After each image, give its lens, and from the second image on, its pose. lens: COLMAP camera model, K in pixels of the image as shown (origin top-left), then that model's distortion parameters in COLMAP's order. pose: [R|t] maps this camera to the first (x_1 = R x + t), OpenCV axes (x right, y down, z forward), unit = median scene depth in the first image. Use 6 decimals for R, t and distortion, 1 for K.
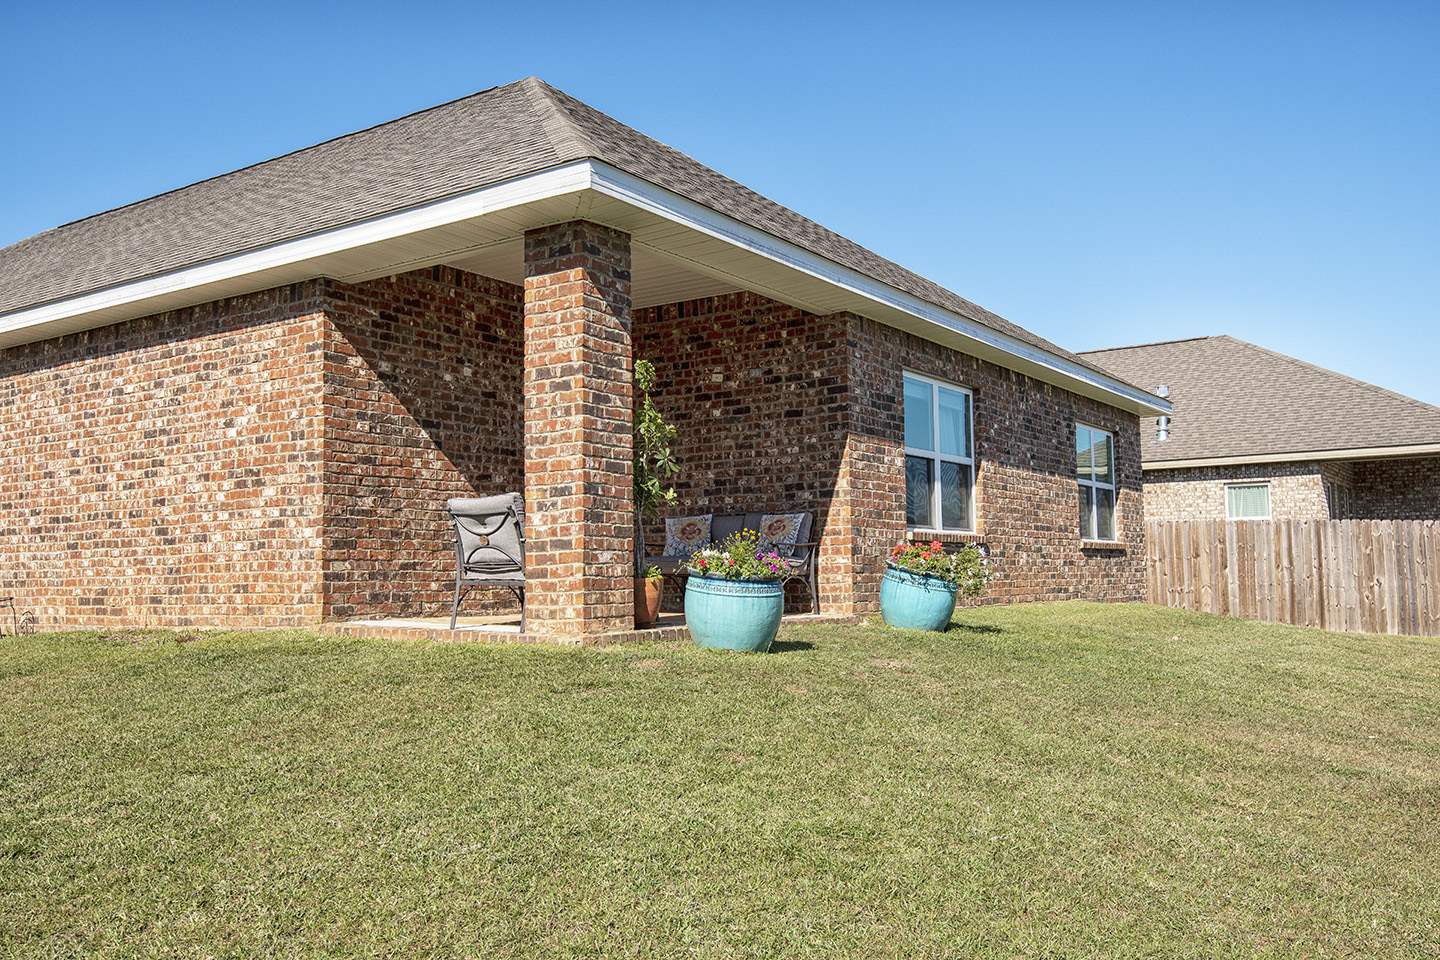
lens RADIAL K [[1202.5, 0, 717.3], [0, 1202.5, 485.5], [0, 0, 1]] dist [0.040863, 0.046033]
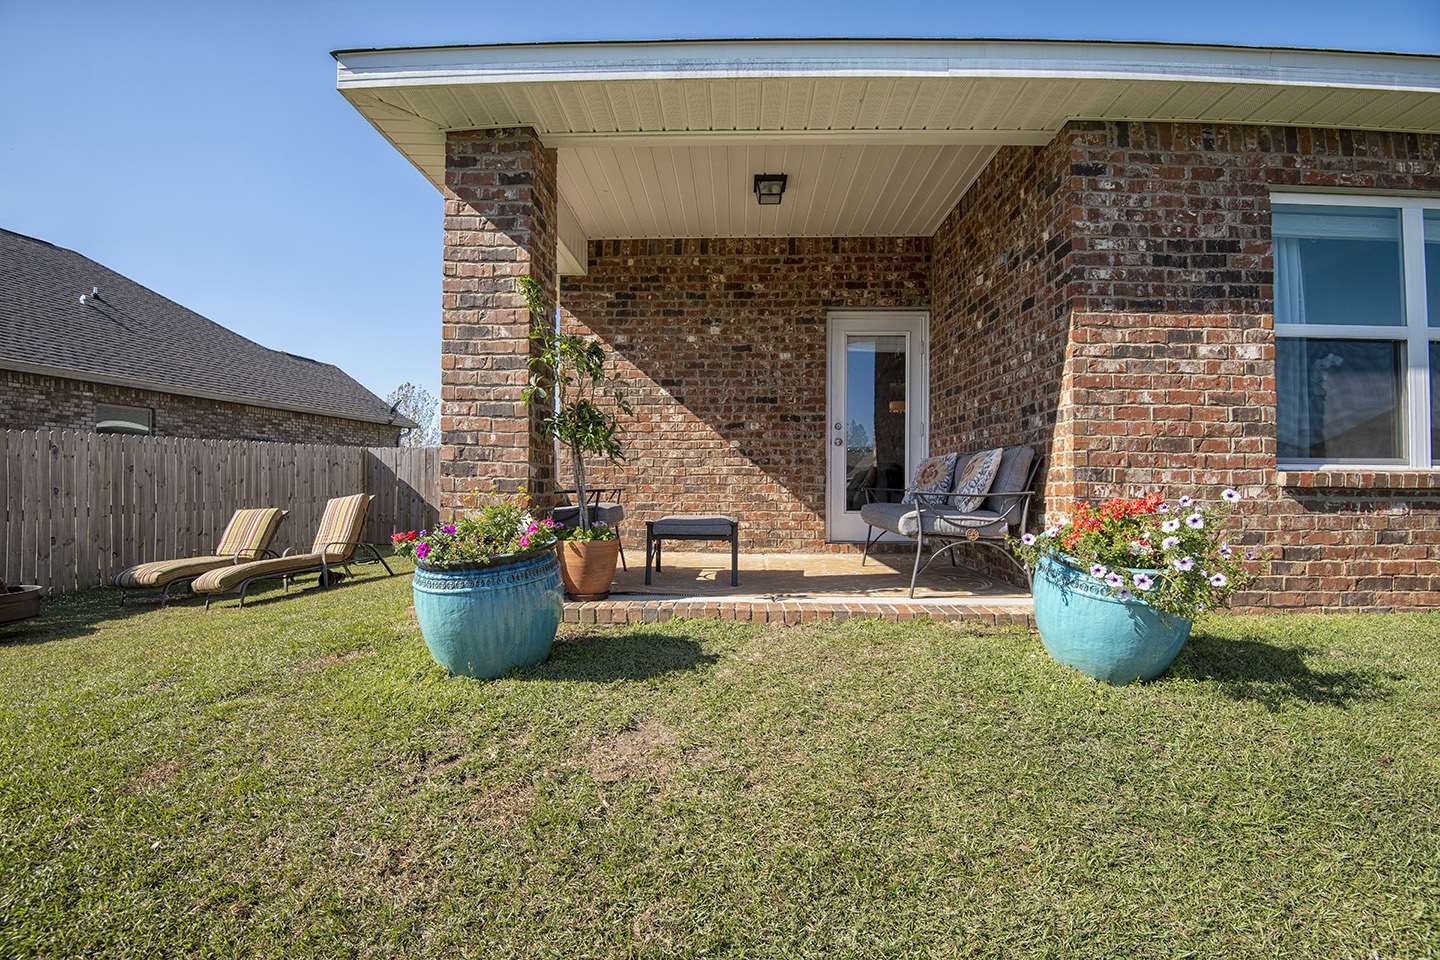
lens RADIAL K [[654.6, 0, 720.1], [0, 654.6, 486.5], [0, 0, 1]] dist [-0.029547, -0.006390]
pose [[0.542481, 0.013085, -0.839966, 0.303549], [0.051734, 0.997460, 0.048951, 0.018830], [0.838474, -0.070010, 0.540427, 0.689733]]
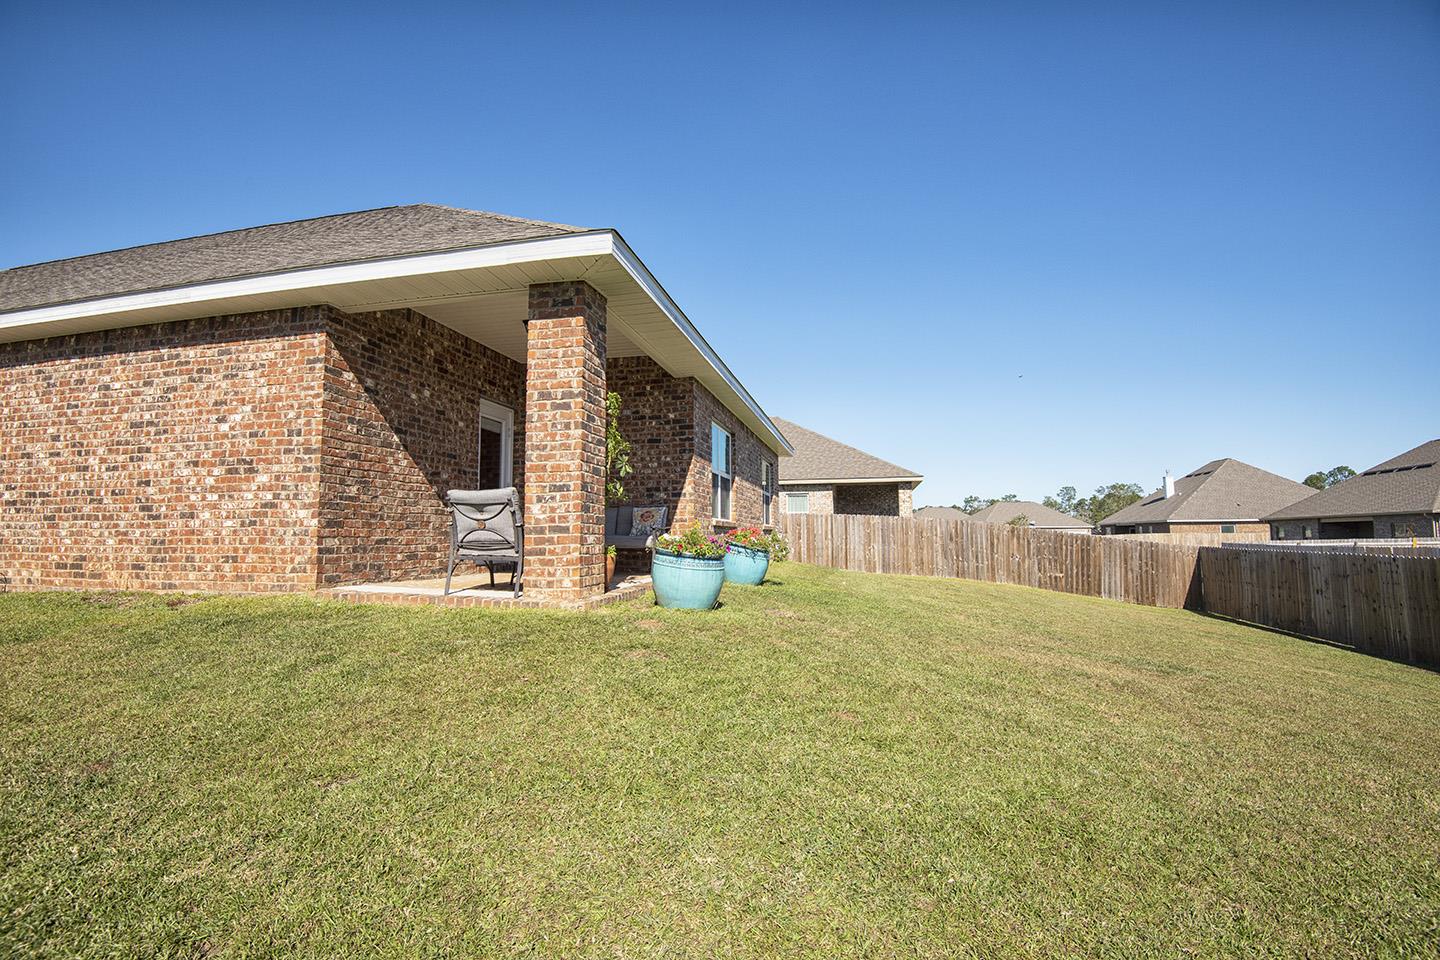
lens RADIAL K [[654.6, 0, 722.2], [0, 654.6, 484.7], [0, 0, 1]] dist [-0.029547, -0.006390]
pose [[0.923913, 0.038198, 0.380691, -0.180058], [-0.035980, 0.999269, -0.012943, 0.003091], [-0.380907, -0.001739, 0.924612, 0.224175]]
